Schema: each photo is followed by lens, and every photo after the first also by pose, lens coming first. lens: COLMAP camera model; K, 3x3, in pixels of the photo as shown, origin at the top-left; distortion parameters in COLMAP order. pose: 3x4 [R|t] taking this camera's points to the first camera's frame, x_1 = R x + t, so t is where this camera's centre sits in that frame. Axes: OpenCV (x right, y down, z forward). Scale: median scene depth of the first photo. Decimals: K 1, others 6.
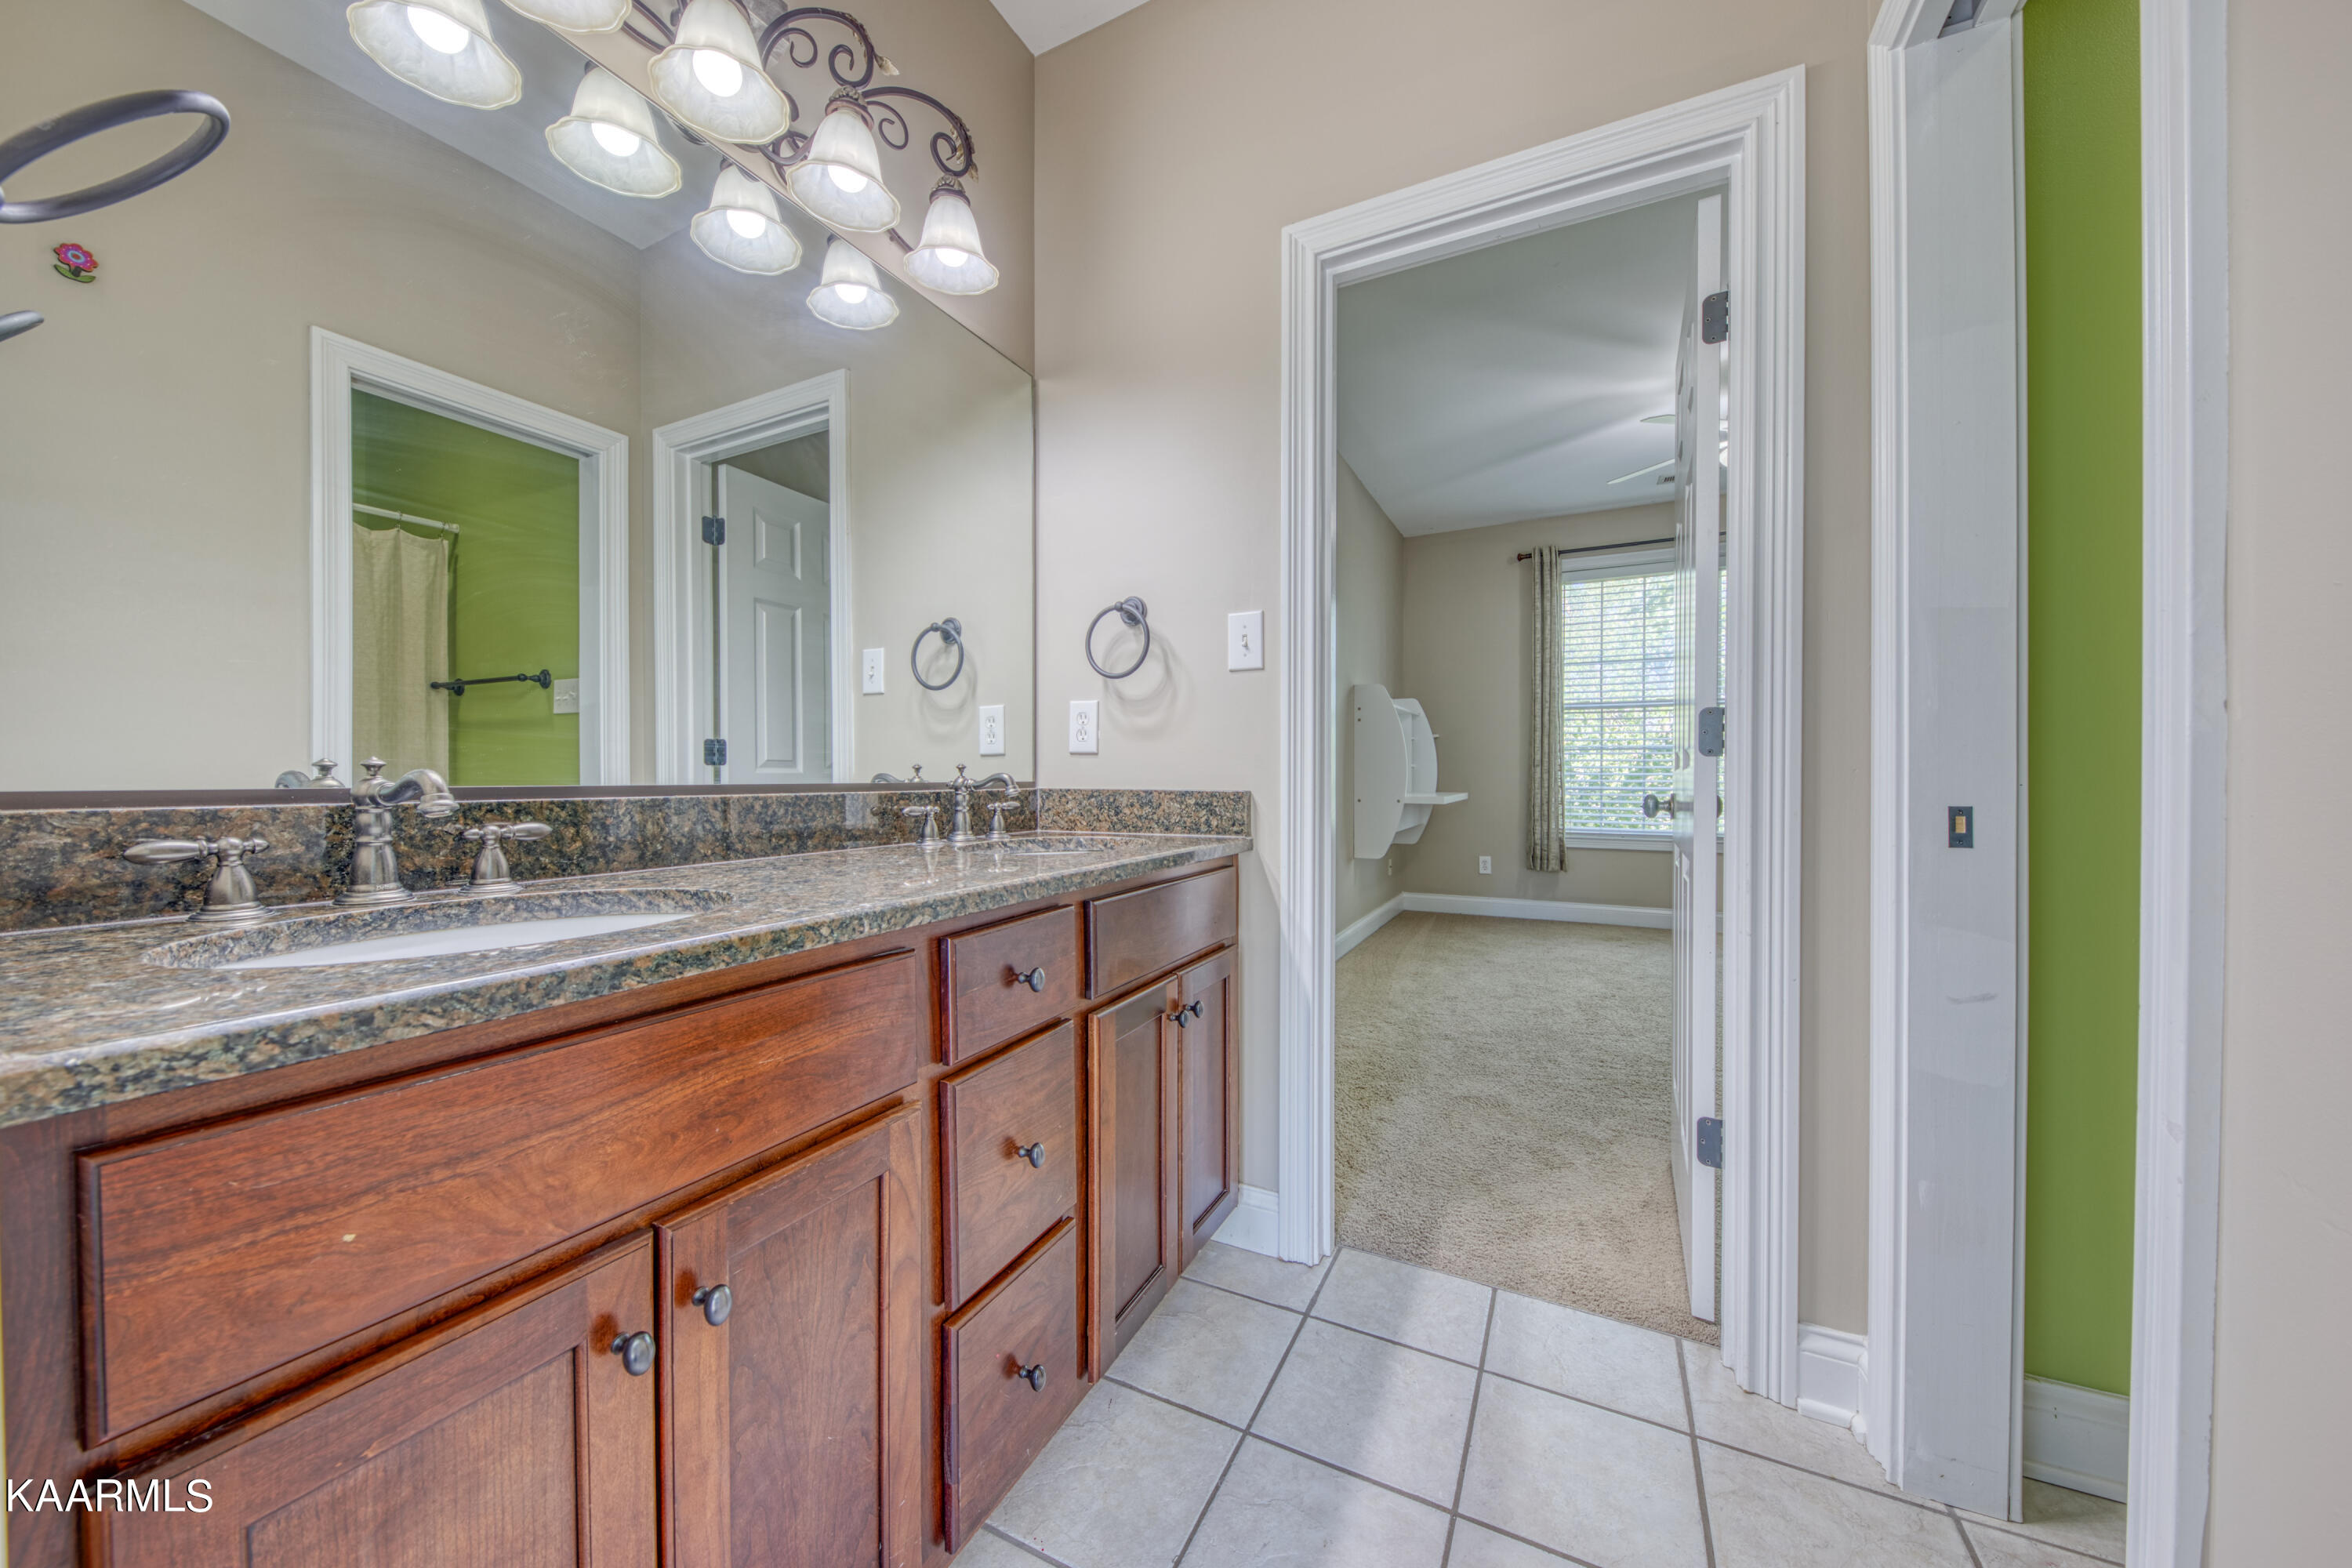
lens RADIAL K [[818.6, 0, 1170.2], [0, 818.6, 790.8], [0, 0, 1]] dist [-0.000223, -0.000012]
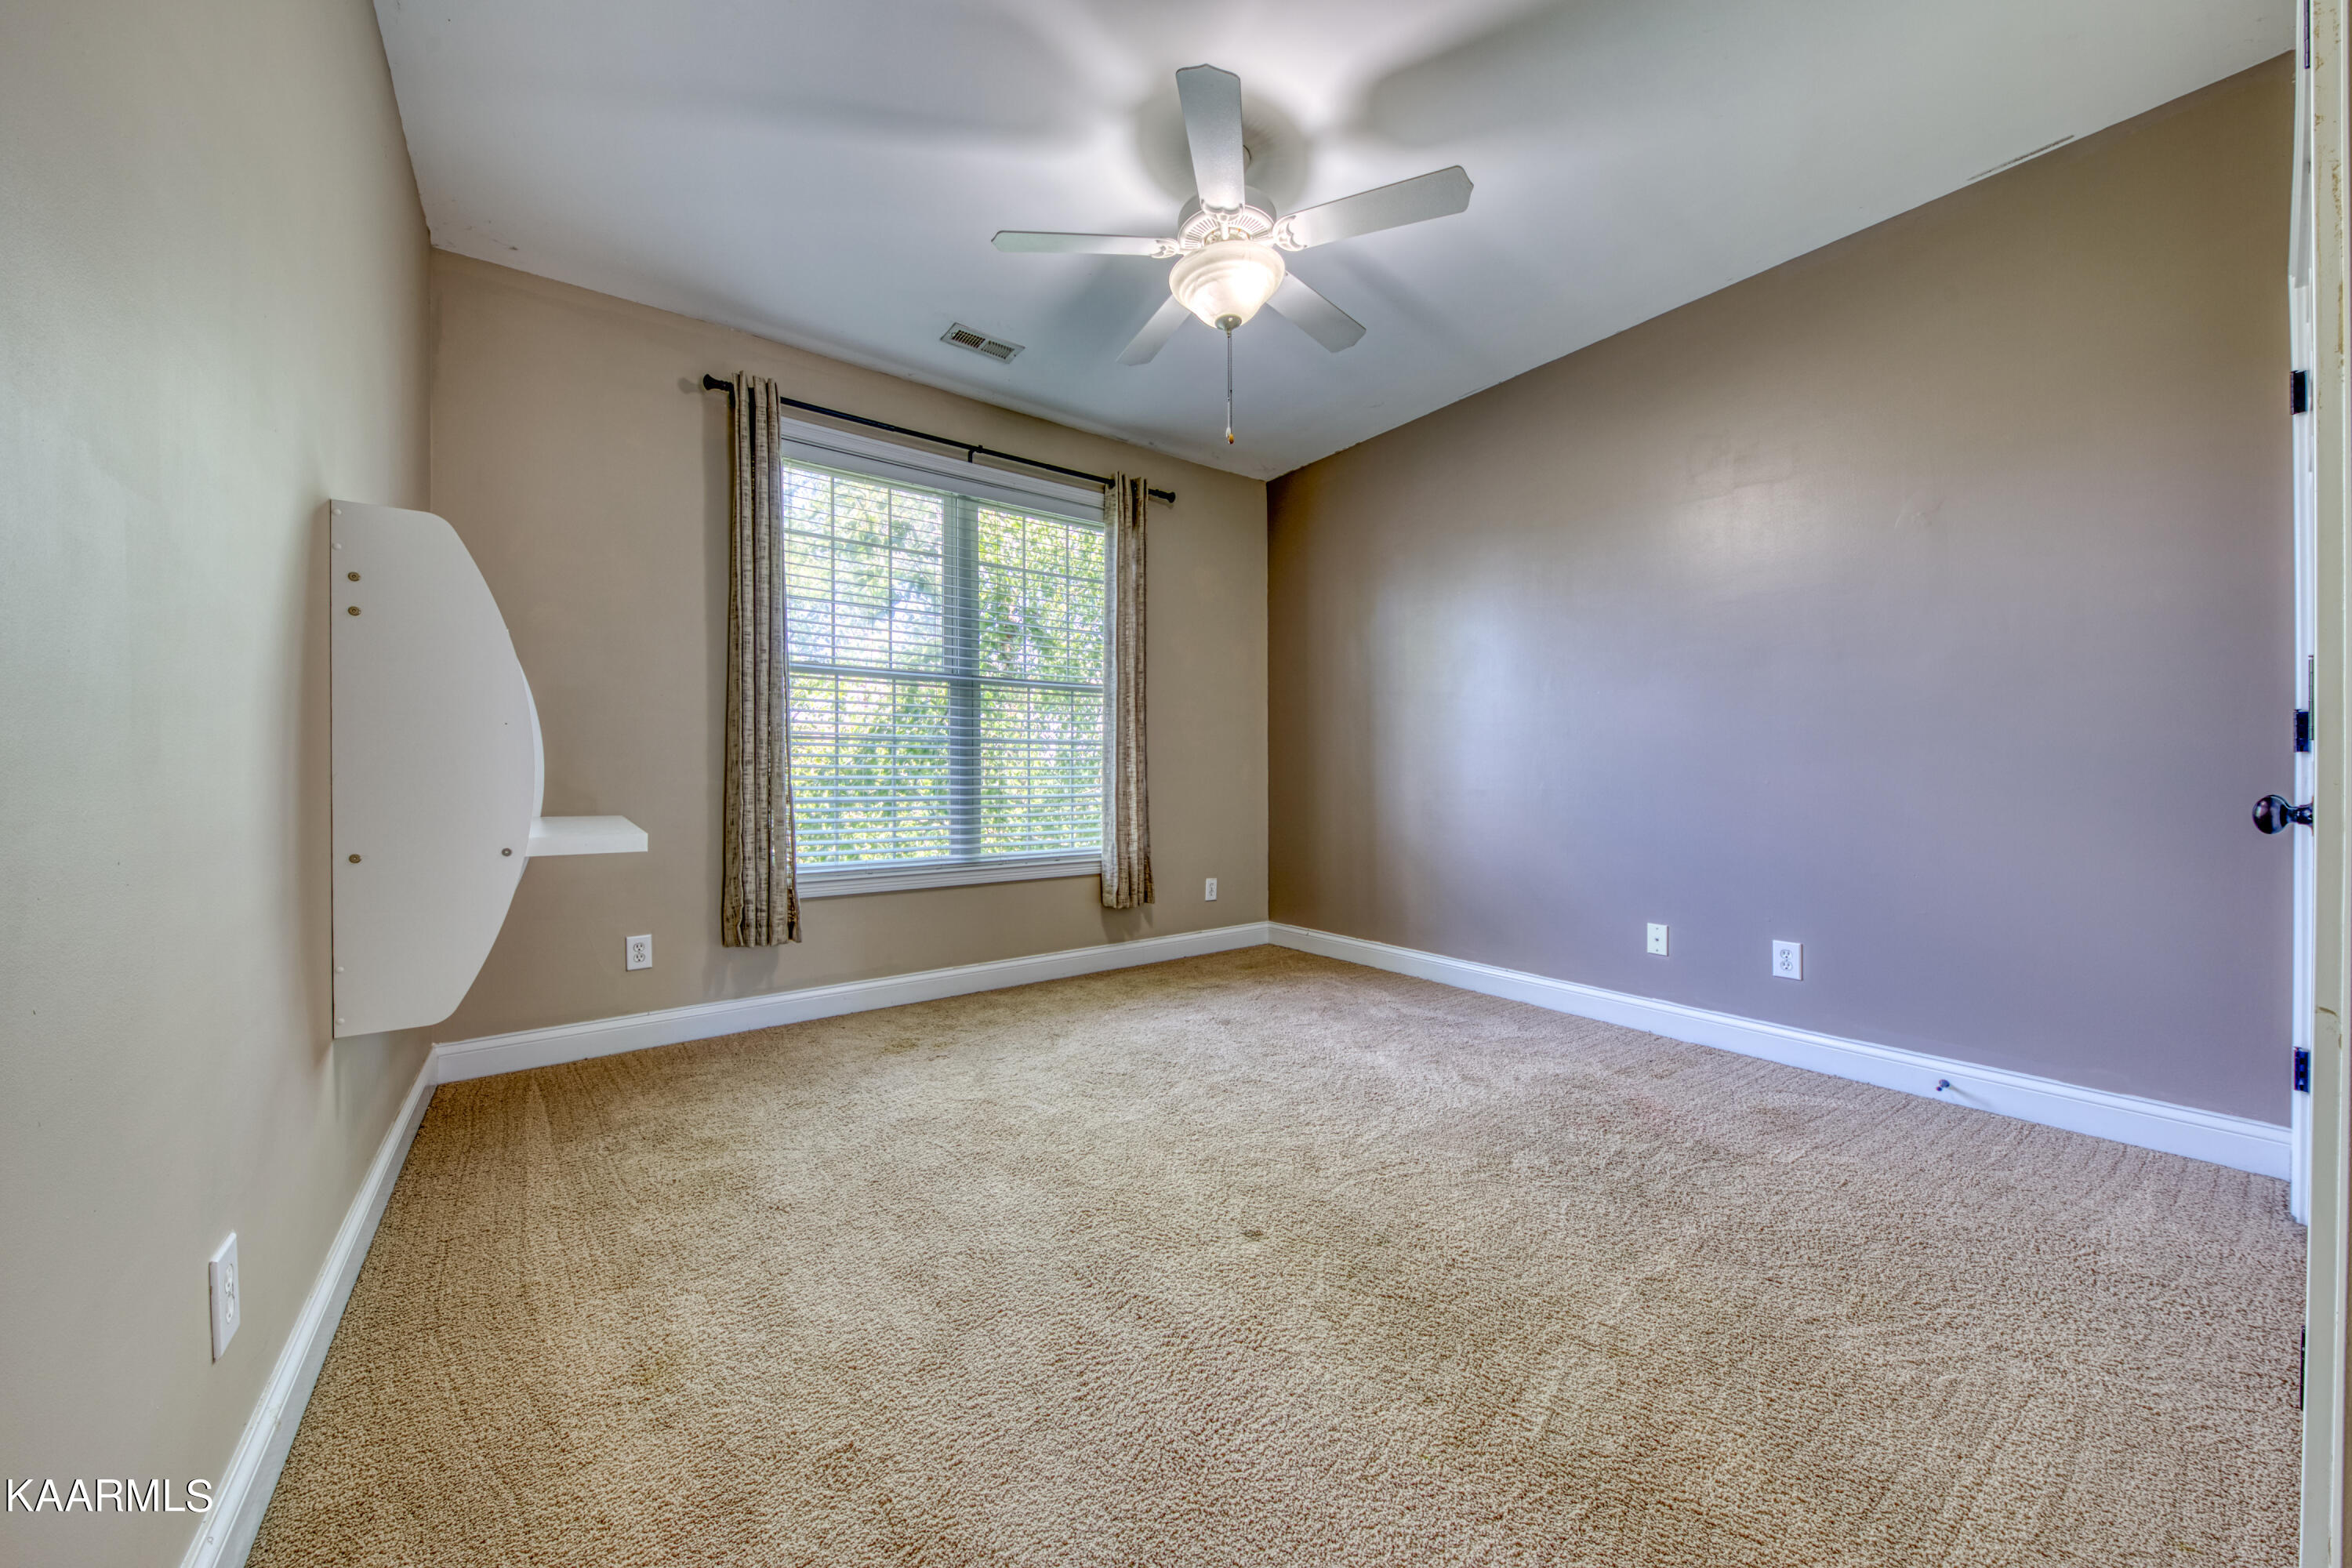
lens RADIAL K [[818.6, 0, 1170.2], [0, 818.6, 790.8], [0, 0, 1]] dist [-0.000223, -0.000012]
pose [[0.450644, -0.012360, 0.892618, 0.074724], [0.010911, 0.999906, 0.008337, -0.013716], [-0.892637, 0.005982, 0.450736, 0.481792]]
